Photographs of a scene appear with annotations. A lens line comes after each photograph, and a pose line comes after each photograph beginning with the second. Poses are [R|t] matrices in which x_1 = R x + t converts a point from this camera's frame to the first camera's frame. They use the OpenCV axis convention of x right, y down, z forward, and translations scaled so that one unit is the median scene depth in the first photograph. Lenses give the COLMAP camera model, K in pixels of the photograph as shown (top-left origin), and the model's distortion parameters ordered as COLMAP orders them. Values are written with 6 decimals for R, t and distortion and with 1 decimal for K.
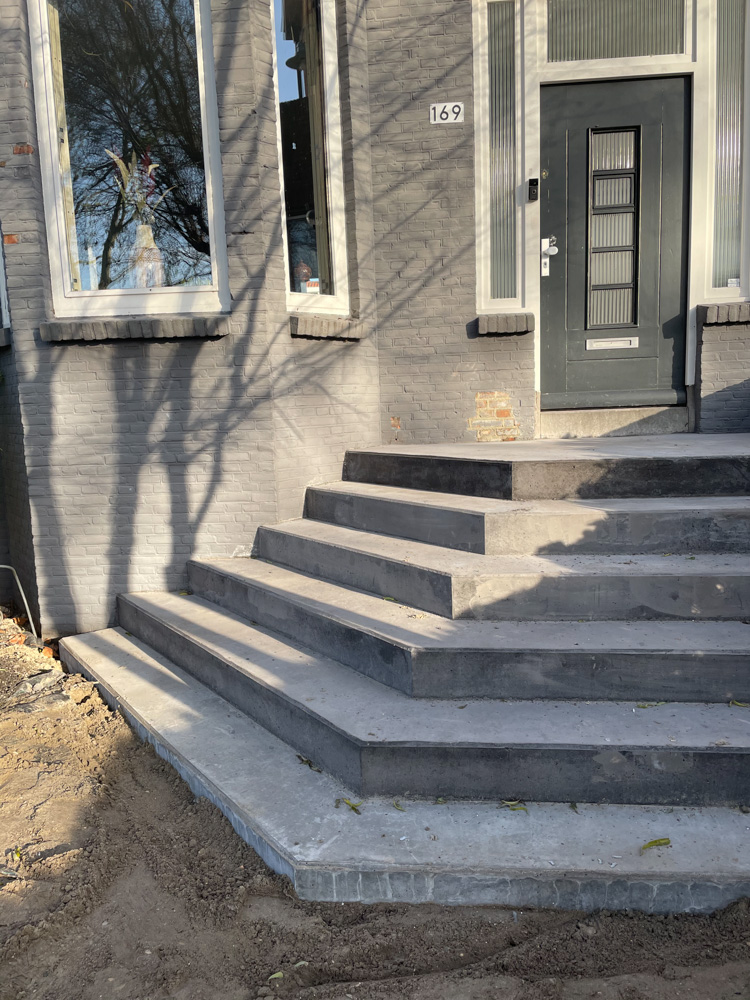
lens RADIAL K [[753.7, 0, 375.0], [0, 753.7, 500.0], [0, 0, 1]] dist [0.077853, -0.115338]
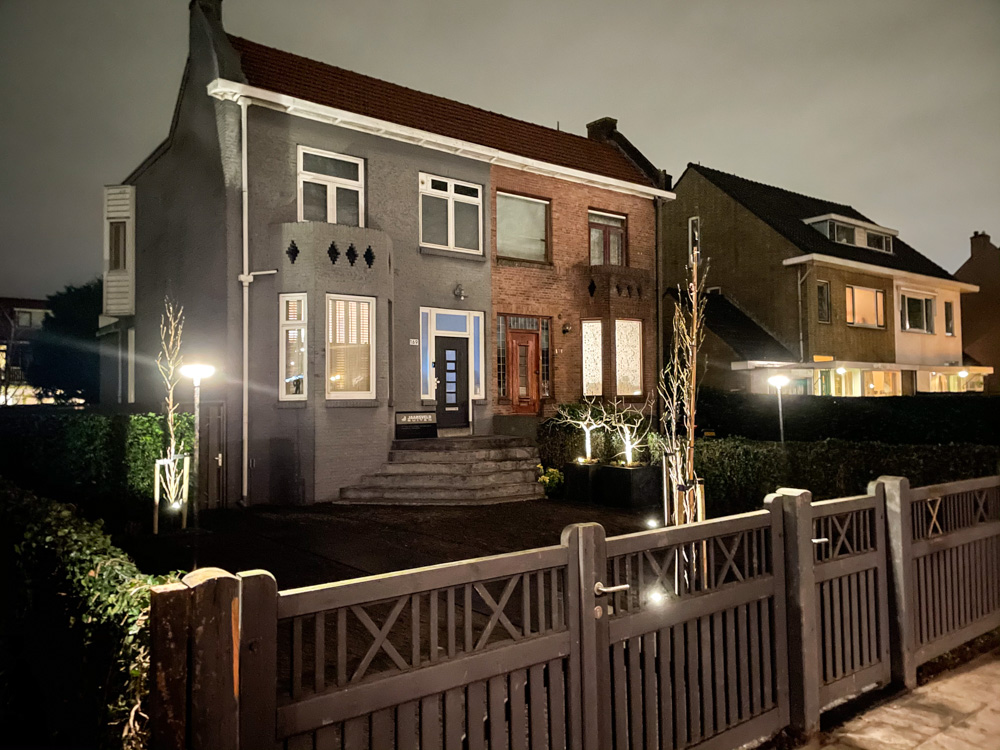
lens RADIAL K [[753.7, 0, 500.0], [0, 753.7, 375.0], [0, 0, 1]] dist [0.077853, -0.115338]
pose [[0.722306, 0.049787, 0.689779, -1.916645], [0.087375, 0.982843, -0.162435, 0.218905], [-0.686032, 0.177597, 0.705563, -1.598420]]
